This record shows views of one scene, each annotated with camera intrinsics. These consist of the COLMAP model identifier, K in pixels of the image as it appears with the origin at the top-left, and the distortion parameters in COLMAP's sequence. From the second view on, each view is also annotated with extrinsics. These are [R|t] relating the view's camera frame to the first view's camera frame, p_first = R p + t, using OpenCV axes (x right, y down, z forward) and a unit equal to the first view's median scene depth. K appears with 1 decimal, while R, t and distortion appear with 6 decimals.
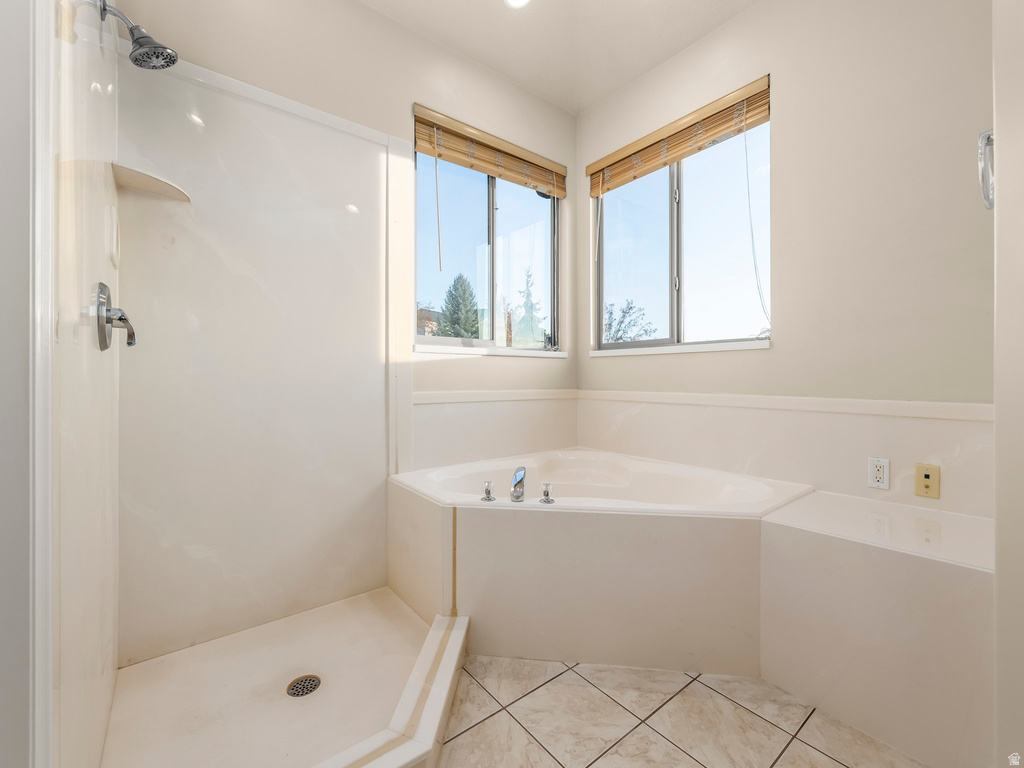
lens RADIAL K [[434.4, 0, 508.7], [0, 434.4, 373.4], [0, 0, 1]] dist [0.001564, -0.000506]
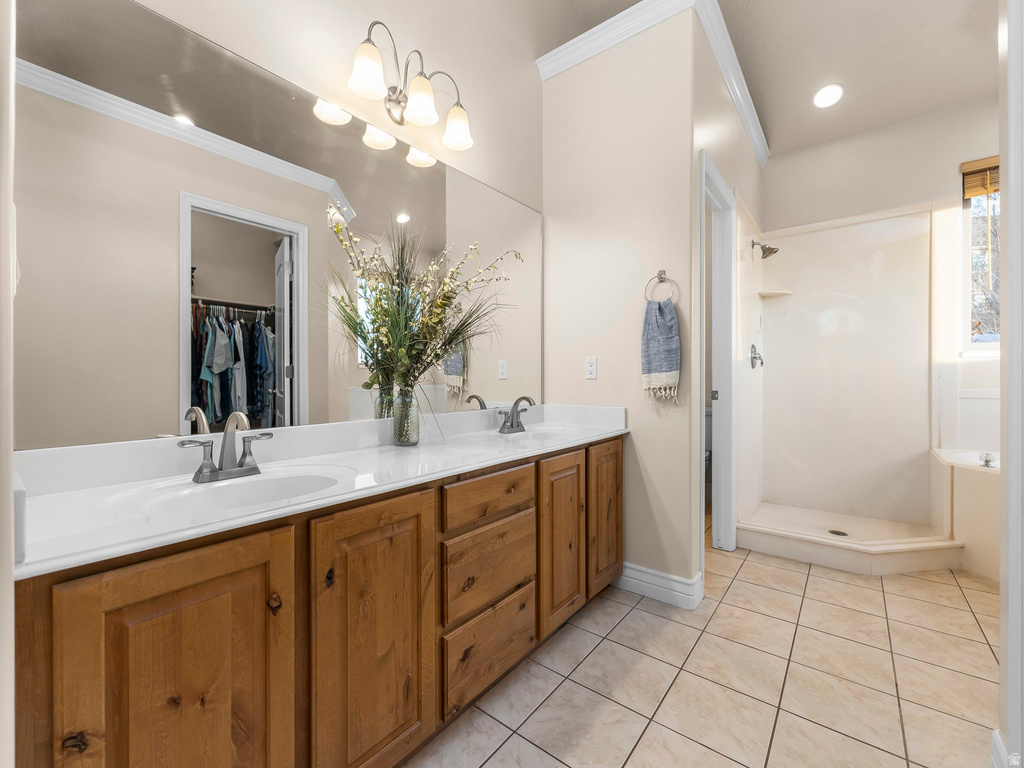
lens RADIAL K [[434.4, 0, 517.2], [0, 434.4, 381.9], [0, 0, 1]] dist [0.001564, -0.000506]
pose [[0.256971, 0.007608, -0.966389, 0.970358], [0.013674, 0.999840, 0.011507, -0.012271], [0.966322, -0.016171, 0.256826, -0.838452]]
